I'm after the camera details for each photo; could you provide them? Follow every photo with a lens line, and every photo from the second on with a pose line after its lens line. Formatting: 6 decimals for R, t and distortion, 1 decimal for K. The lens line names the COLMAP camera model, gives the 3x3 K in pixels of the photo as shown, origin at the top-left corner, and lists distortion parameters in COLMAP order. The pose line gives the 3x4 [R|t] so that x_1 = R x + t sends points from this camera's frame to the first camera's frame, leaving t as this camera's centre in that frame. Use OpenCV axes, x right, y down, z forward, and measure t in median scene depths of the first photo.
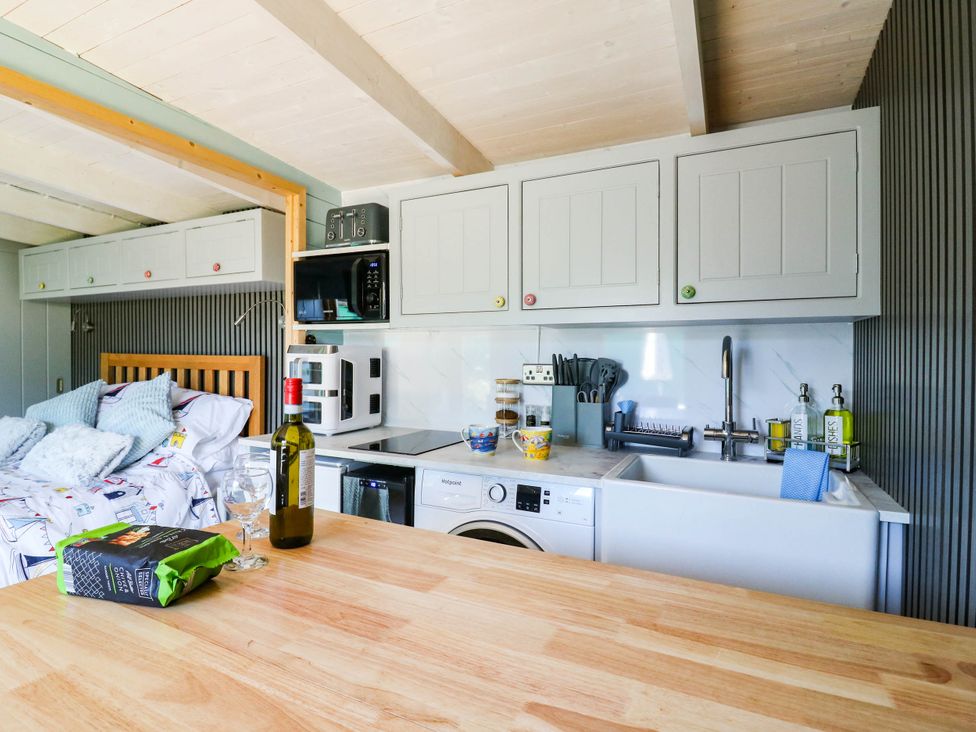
lens RADIAL K [[507.7, 0, 487.0], [0, 507.7, 366.3], [0, 0, 1]] dist [0.002835, 0.000169]
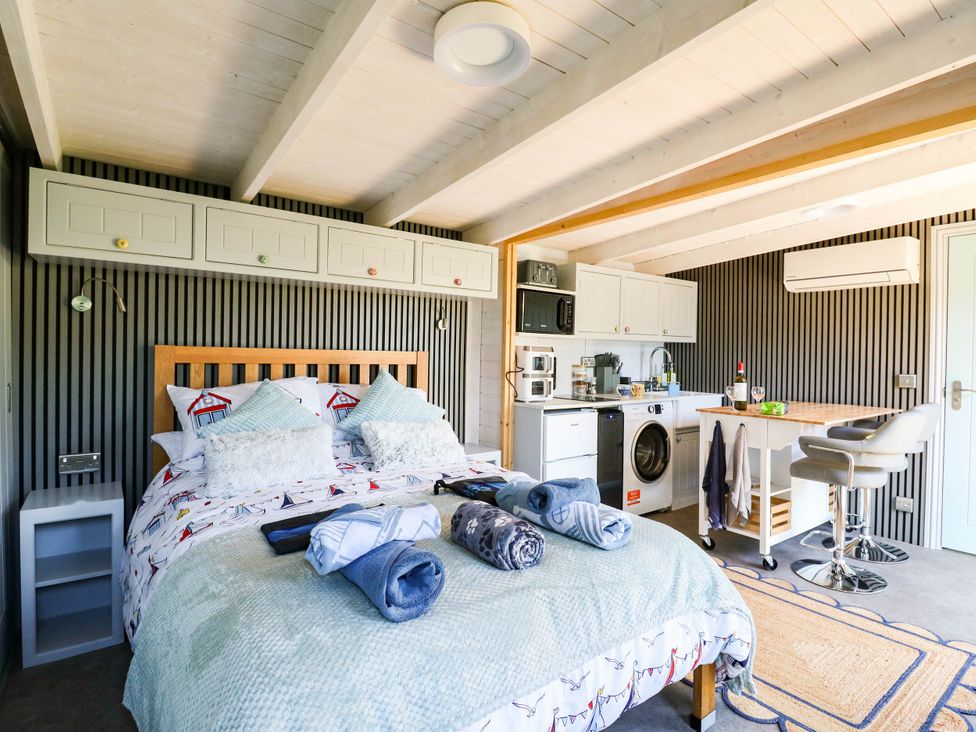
lens RADIAL K [[507.7, 0, 484.2], [0, 507.7, 358.9], [0, 0, 1]] dist [0.002835, 0.000169]
pose [[0.467391, -0.014167, 0.883937, -1.925308], [-0.002384, 0.999848, 0.017285, -0.031895], [-0.884048, -0.010187, 0.467286, 0.419792]]
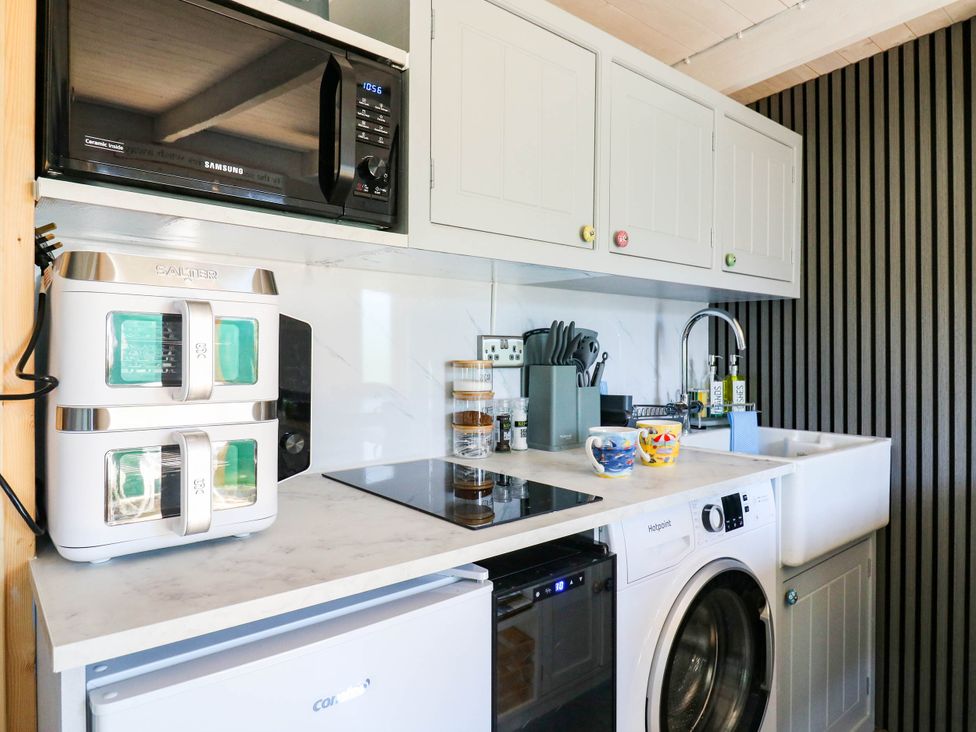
lens RADIAL K [[609.3, 0, 488.7], [0, 609.3, 364.3], [0, 0, 1]] dist [-0.008048, -0.000963]
pose [[0.403828, -0.023473, 0.914534, -0.634989], [0.012024, 0.999721, 0.020350, 0.016216], [-0.914756, 0.002778, 0.403997, 0.706061]]
